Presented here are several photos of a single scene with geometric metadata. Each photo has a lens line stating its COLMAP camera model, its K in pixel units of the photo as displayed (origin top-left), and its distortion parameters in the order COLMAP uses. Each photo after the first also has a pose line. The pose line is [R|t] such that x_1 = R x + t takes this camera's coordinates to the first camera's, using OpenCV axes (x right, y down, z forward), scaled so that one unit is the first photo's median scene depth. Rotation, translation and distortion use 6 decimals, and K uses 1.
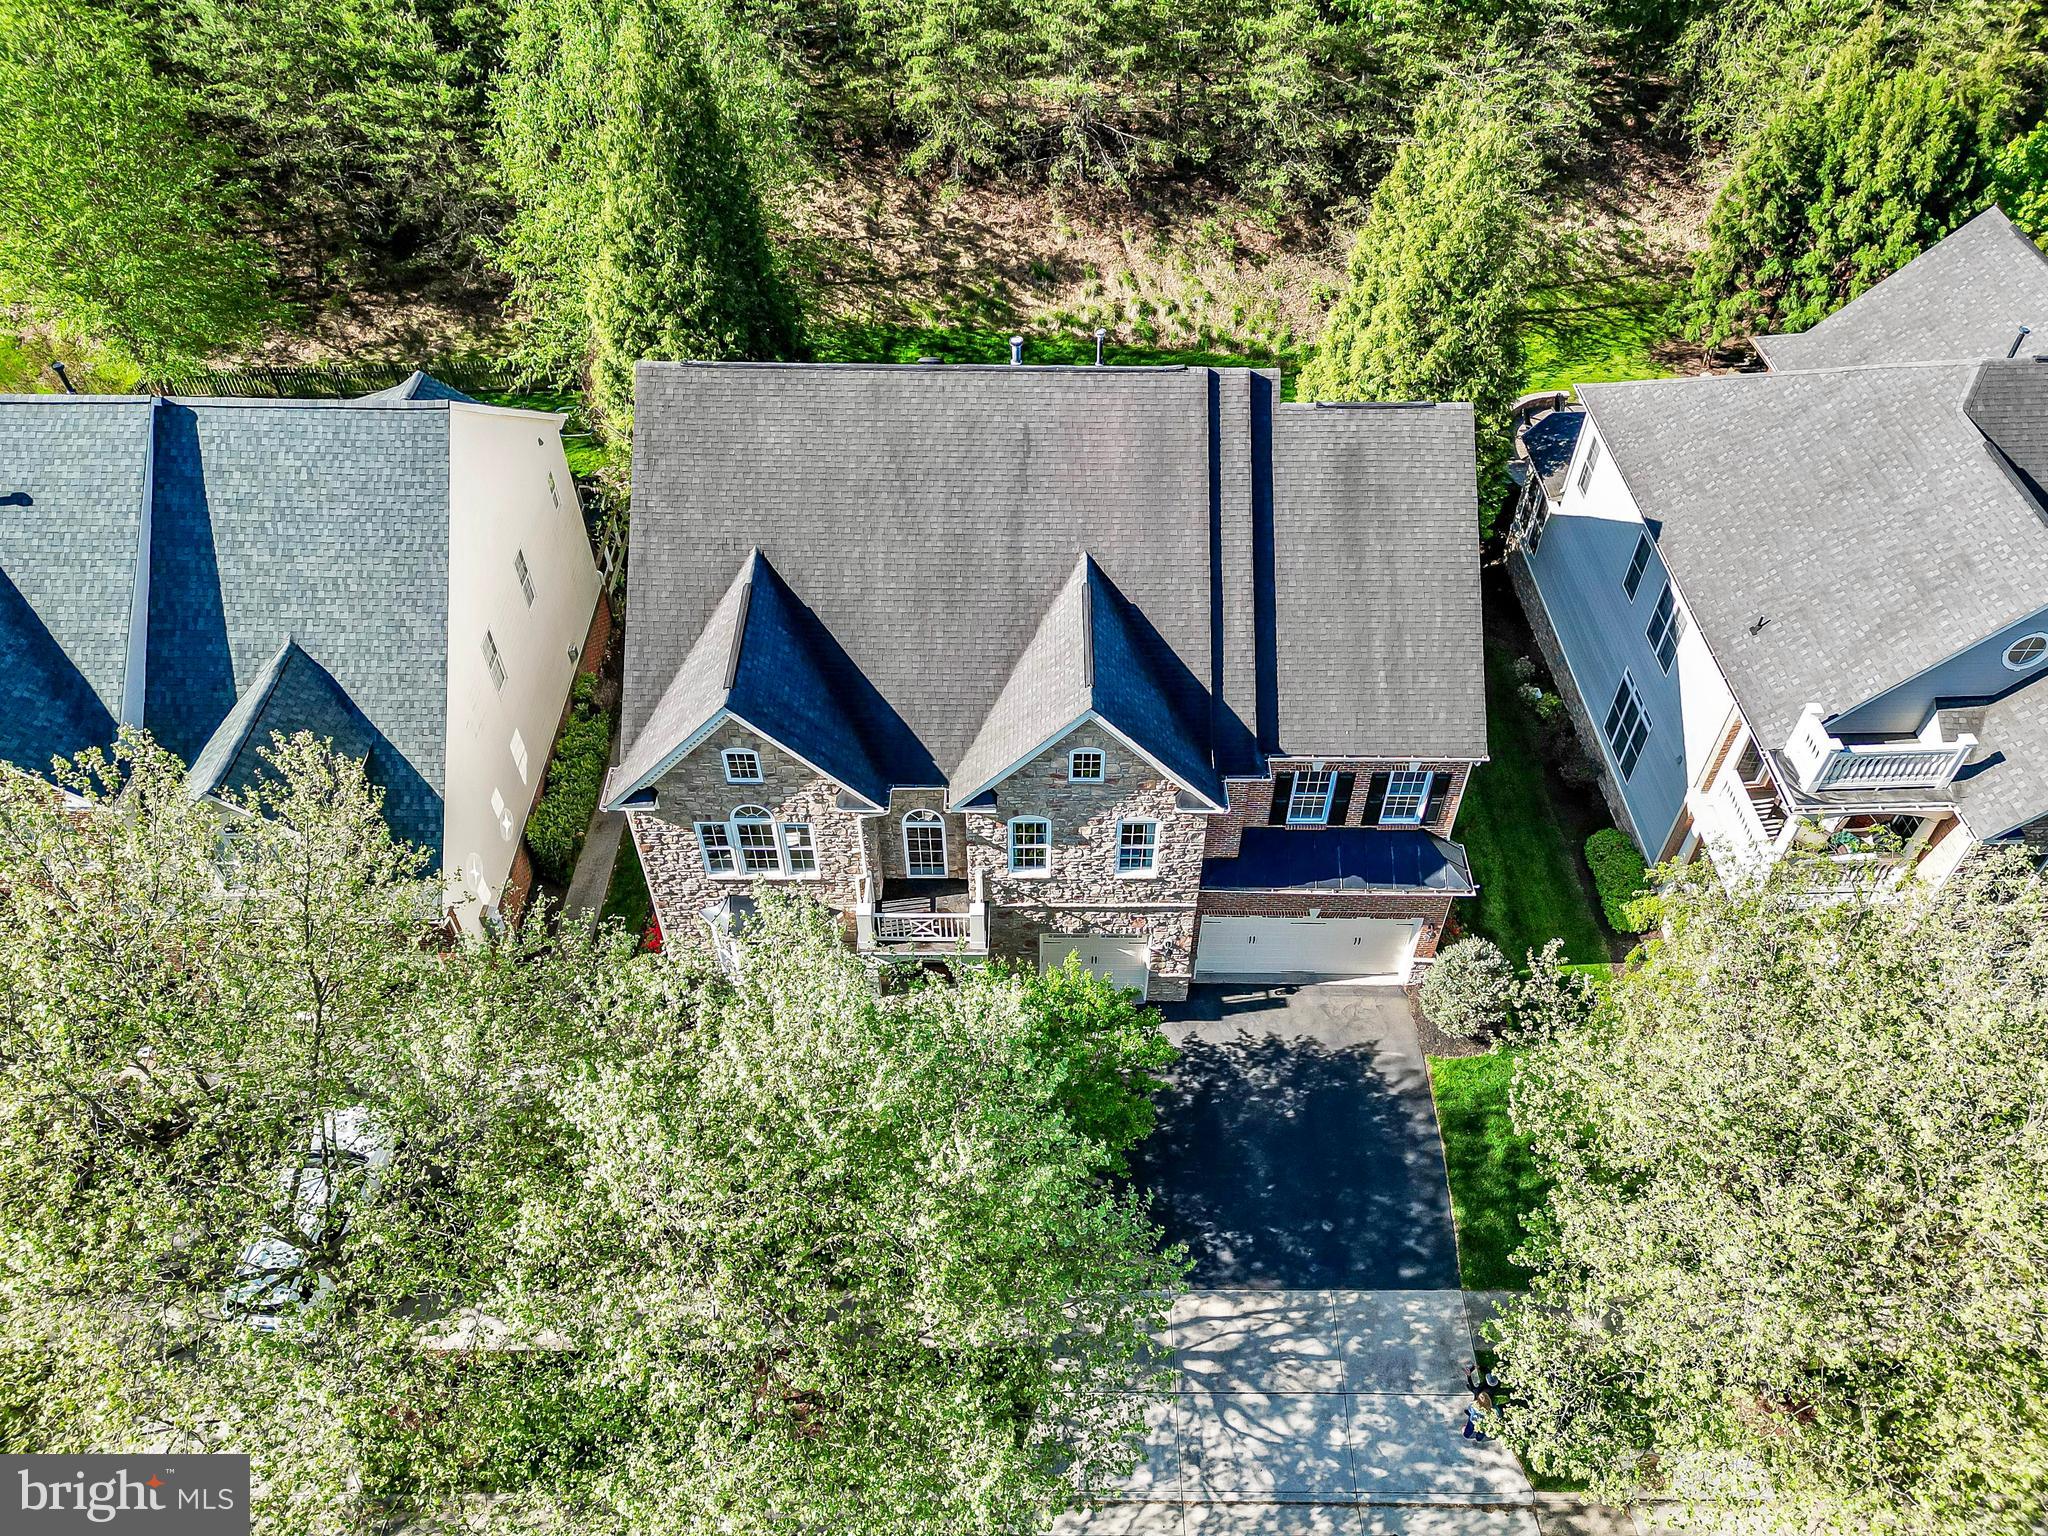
lens RADIAL K [[1471.4, 0, 1039.0], [0, 1471.4, 766.6], [0, 0, 1]] dist [0.074127, -0.070571]
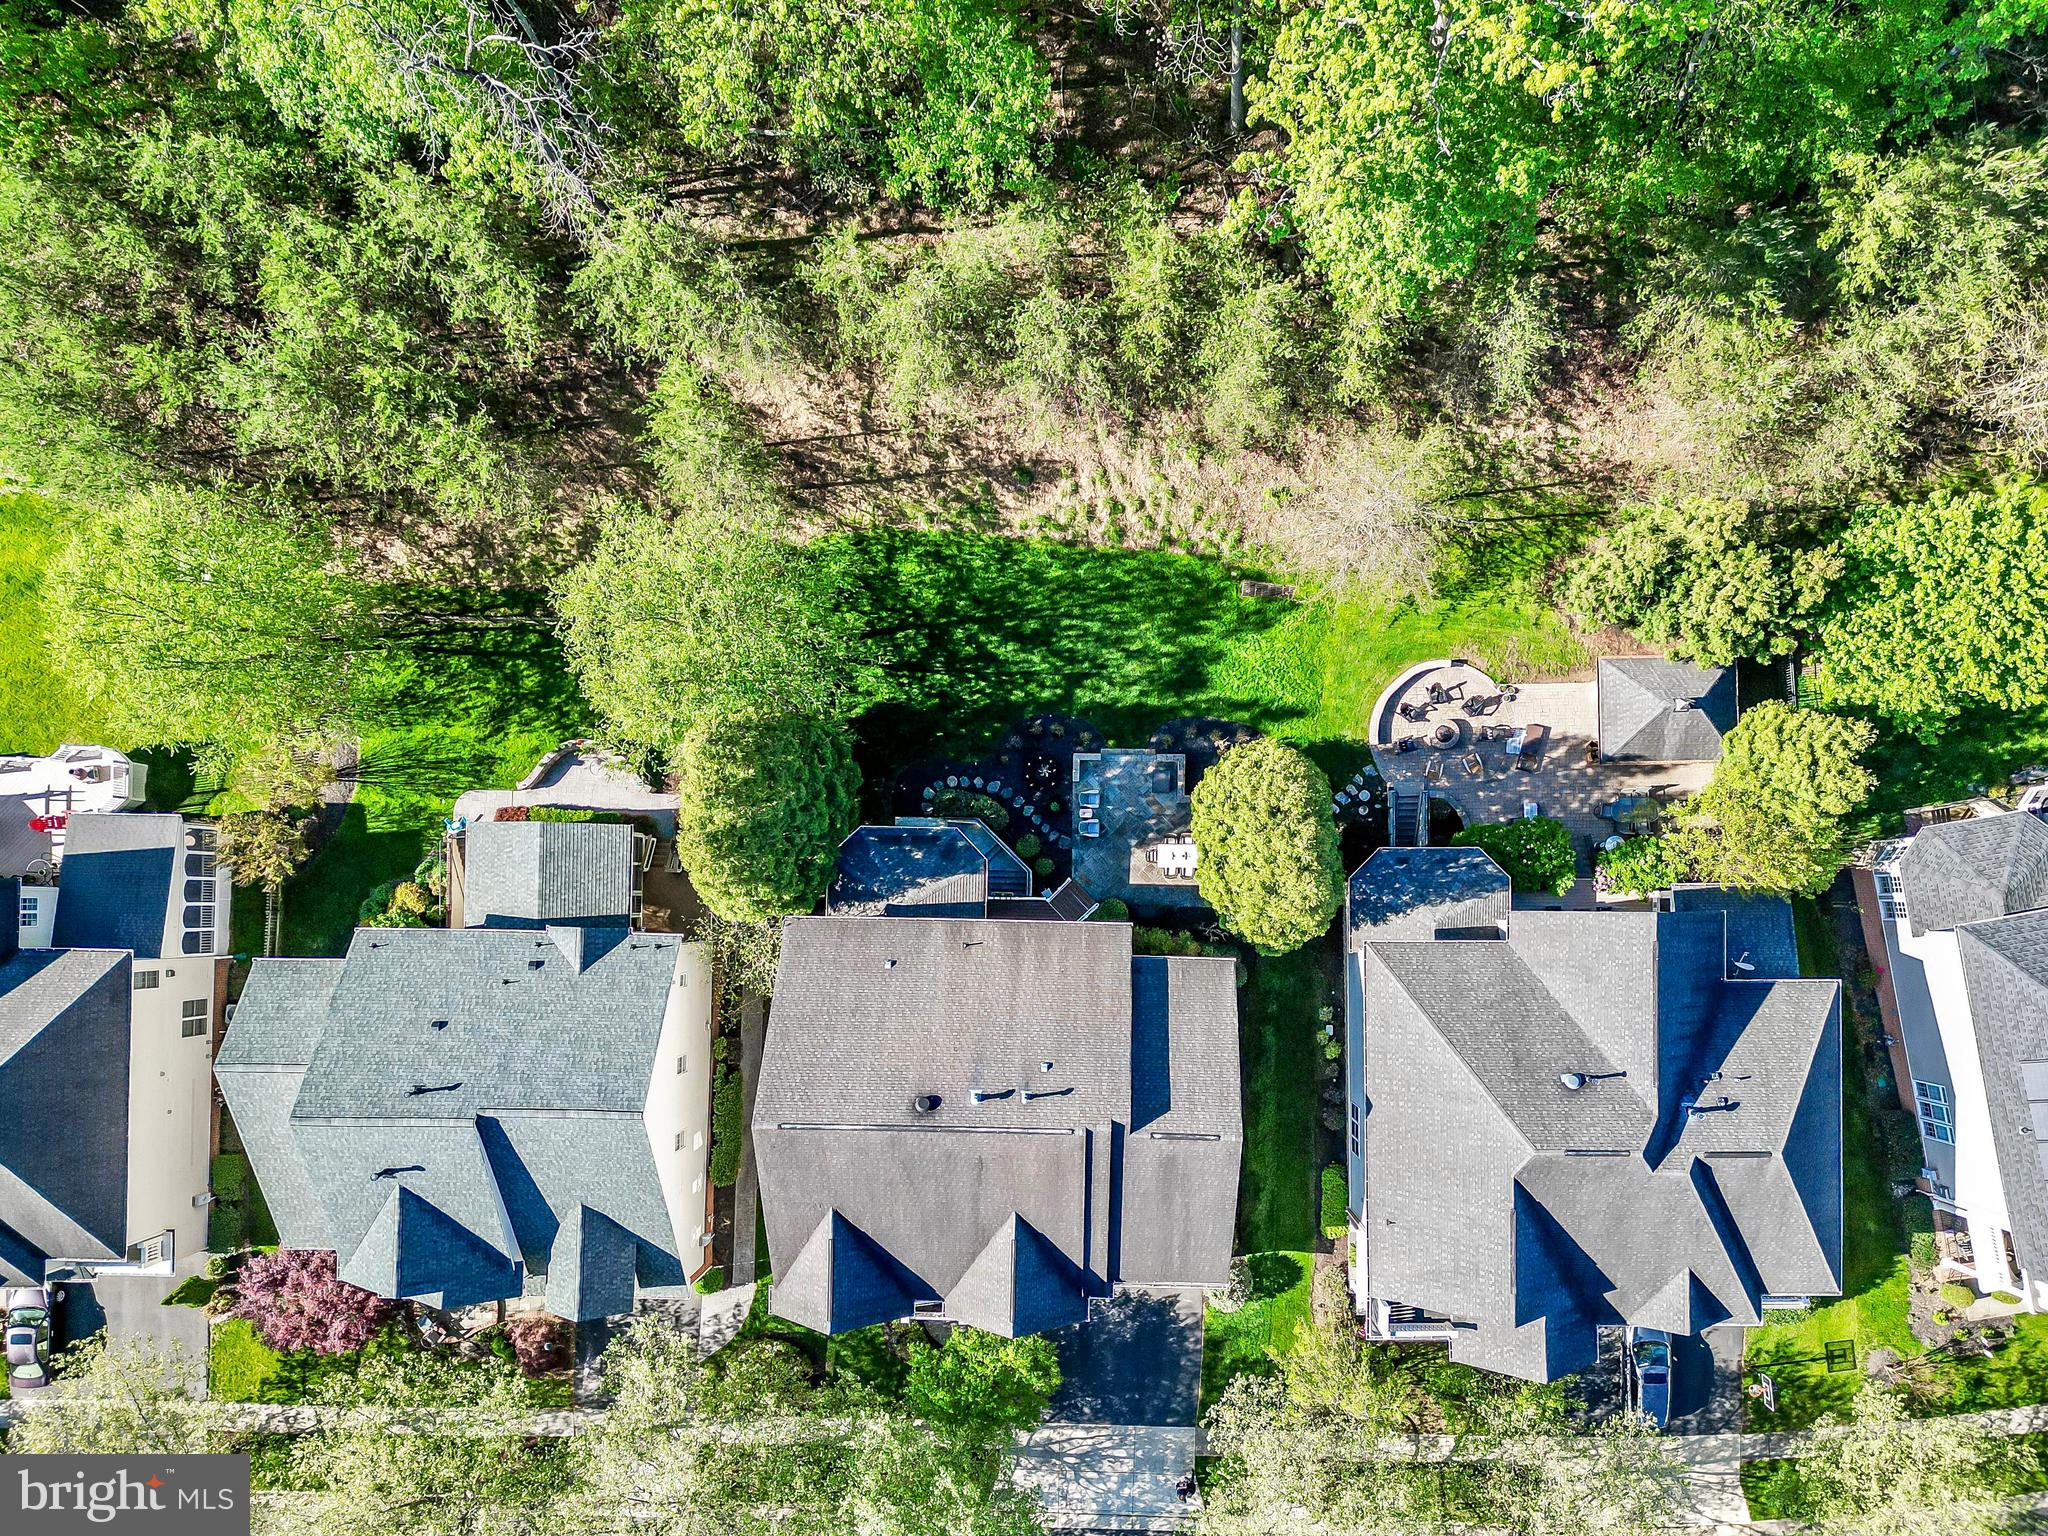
lens RADIAL K [[1607.0, 0, 1072.0], [0, 1607.0, 829.9], [0, 0, 1]] dist [0.054653, -0.002955]
pose [[0.999613, 0.022953, -0.015722, 0.064316], [-0.005894, 0.726984, 0.686629, -0.974647], [0.027190, -0.686271, 0.726838, -0.057741]]
